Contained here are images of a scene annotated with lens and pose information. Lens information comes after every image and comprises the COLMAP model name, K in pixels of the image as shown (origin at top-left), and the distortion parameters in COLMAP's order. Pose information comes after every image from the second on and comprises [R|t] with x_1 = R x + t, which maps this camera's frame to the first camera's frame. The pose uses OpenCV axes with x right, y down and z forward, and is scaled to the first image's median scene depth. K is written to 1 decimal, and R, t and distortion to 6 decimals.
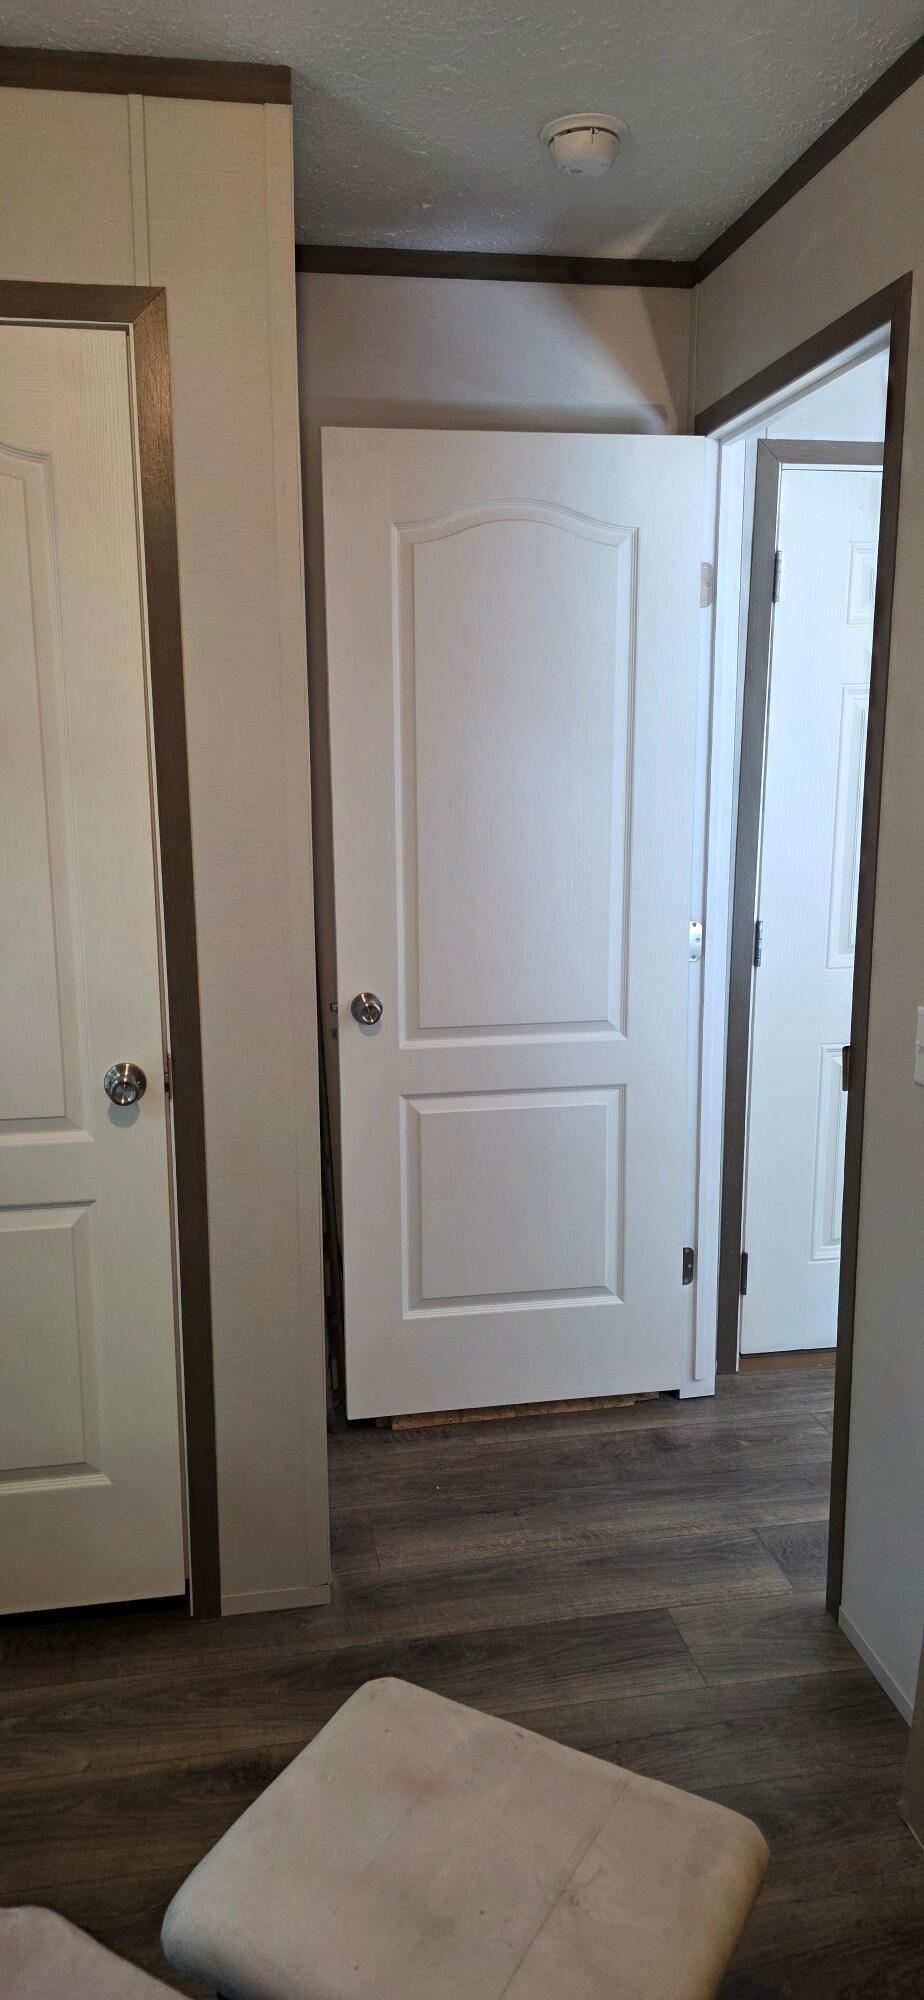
lens RADIAL K [[1355.0, 0, 462.0], [0, 1355.0, 1000.0], [0, 0, 1]] dist [0.048016, -0.035642]
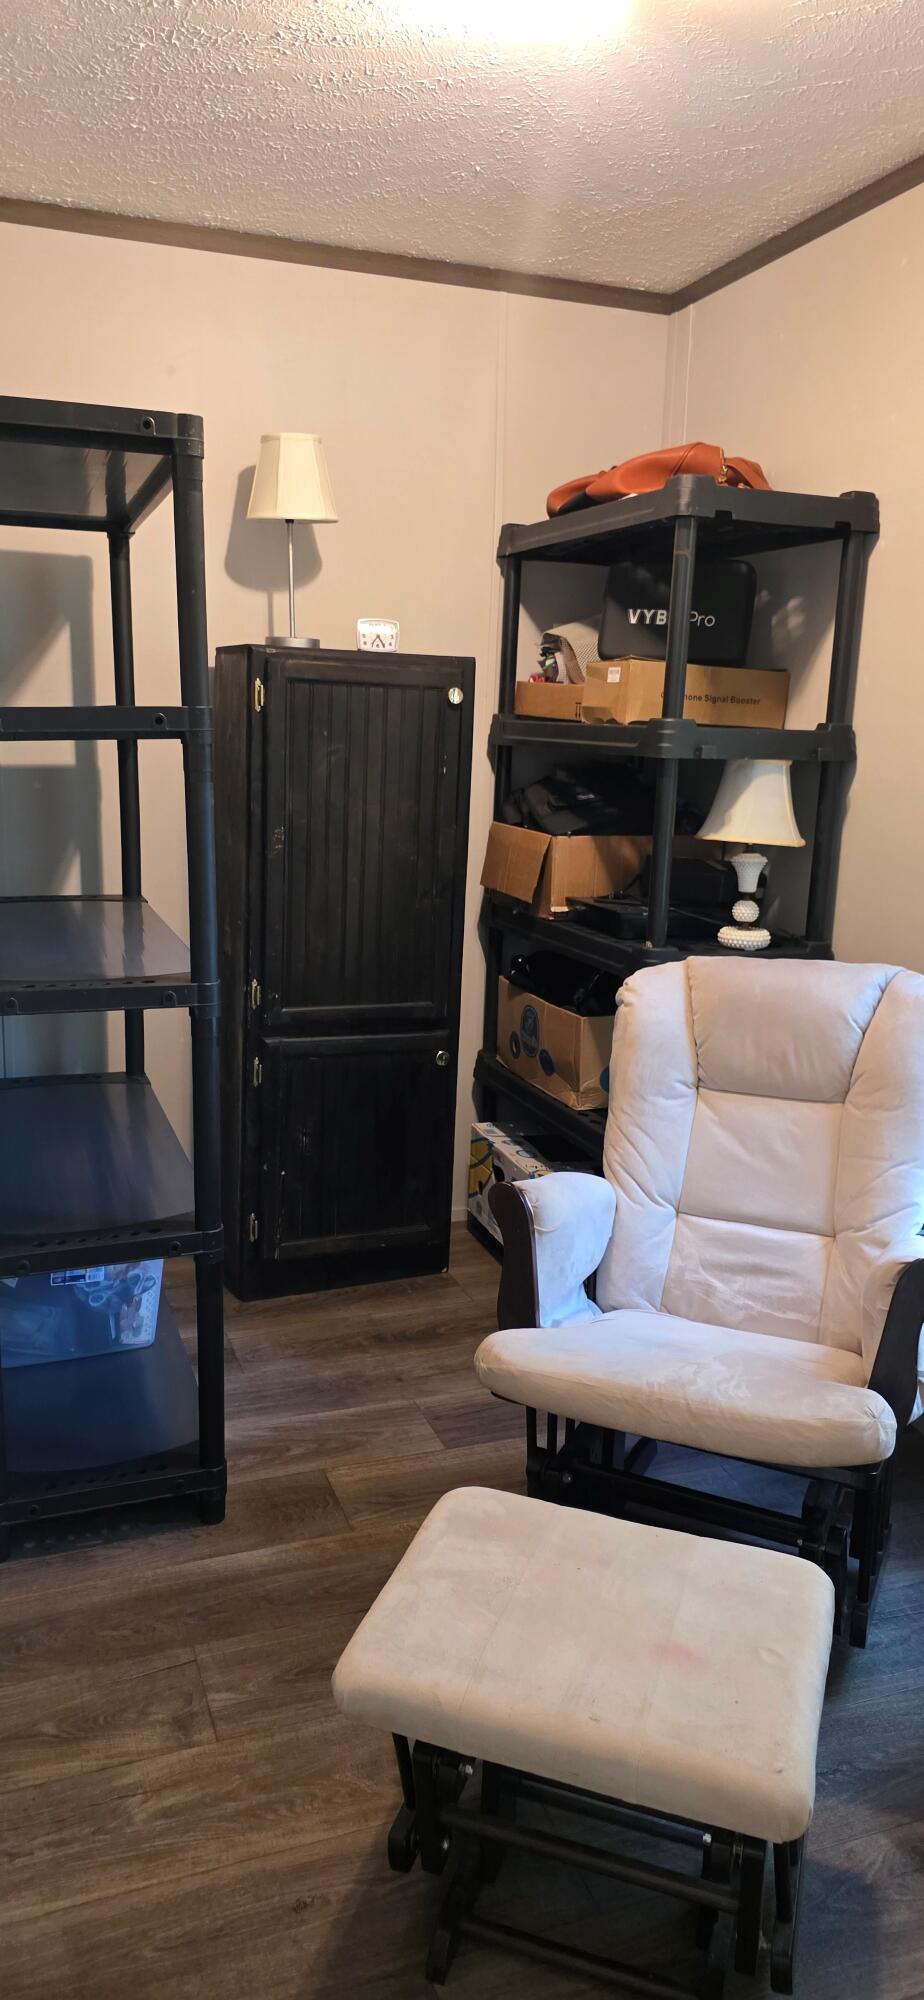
lens RADIAL K [[1355.0, 0, 462.0], [0, 1355.0, 1000.0], [0, 0, 1]] dist [0.048016, -0.035642]
pose [[-0.984987, 0.017822, -0.171709, 0.317630], [-0.053357, 0.914525, 0.400995, -0.317764], [0.164178, 0.404137, -0.899844, 1.834011]]
